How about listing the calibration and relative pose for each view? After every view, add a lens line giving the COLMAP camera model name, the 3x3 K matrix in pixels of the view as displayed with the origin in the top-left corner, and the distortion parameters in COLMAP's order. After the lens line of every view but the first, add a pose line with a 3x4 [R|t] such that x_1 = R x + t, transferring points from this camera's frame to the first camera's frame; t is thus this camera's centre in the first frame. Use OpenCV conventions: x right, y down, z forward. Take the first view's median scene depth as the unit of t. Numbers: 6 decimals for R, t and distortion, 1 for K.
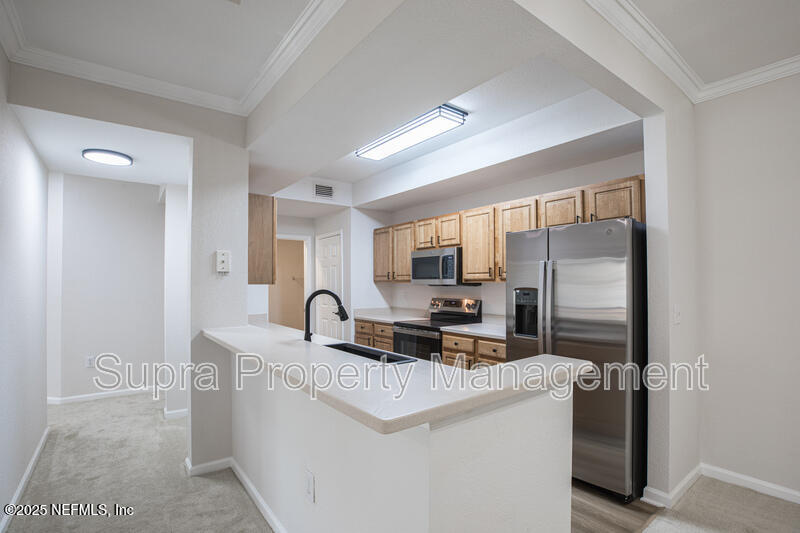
lens RADIAL K [[385.8, 0, 401.6], [0, 385.8, 279.2], [0, 0, 1]] dist [-0.044258, 0.000389]
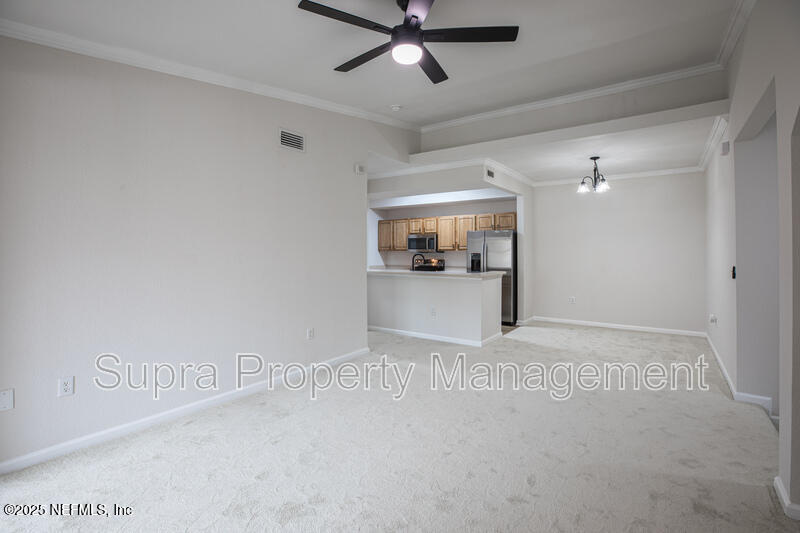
lens RADIAL K [[377.7, 0, 401.1], [0, 377.7, 254.5], [0, 0, 1]] dist [-0.026527, 0.000671]
pose [[0.959380, -0.003693, 0.282093, -0.615550], [-0.002647, 0.999752, 0.022092, -0.017353], [-0.282105, -0.021941, 0.959133, -0.916590]]
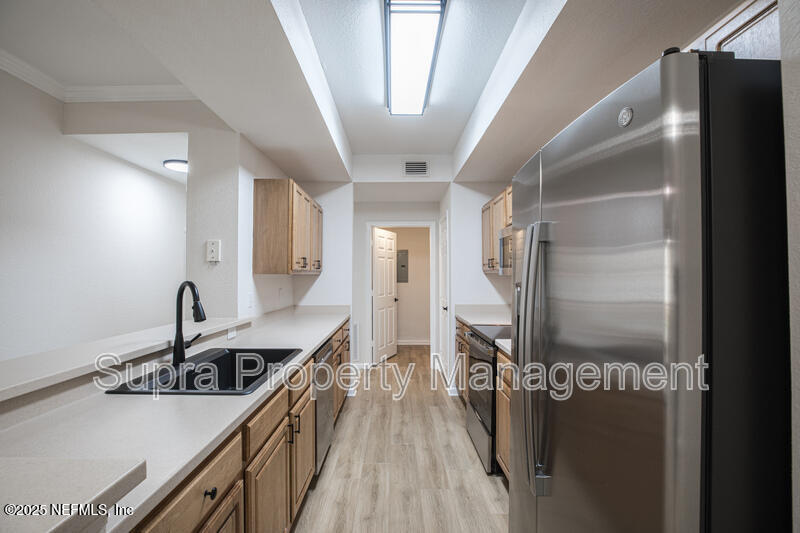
lens RADIAL K [[385.8, 0, 401.6], [0, 385.8, 279.2], [0, 0, 1]] dist [-0.044258, 0.000389]
pose [[0.805264, 0.001871, -0.592914, 0.359184], [0.008922, 0.999844, 0.015272, 0.011301], [0.592850, -0.017588, 0.805121, 0.341942]]
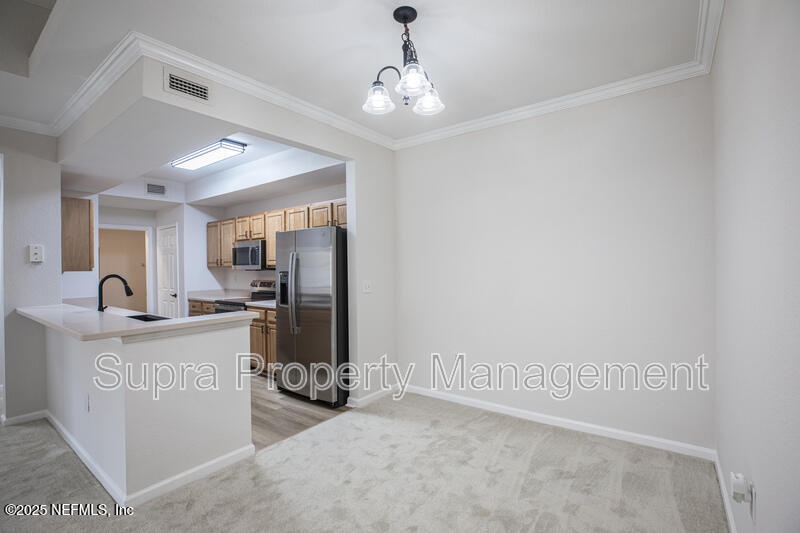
lens RADIAL K [[375.9, 0, 400.0], [0, 375.9, 266.5], [0, 0, 1]] dist [-0.048167, 0.011345]
pose [[0.963434, -0.010948, 0.267722, 0.254444], [0.008641, 0.999915, 0.009794, -0.003687], [-0.267806, -0.007123, 0.963446, -0.323312]]
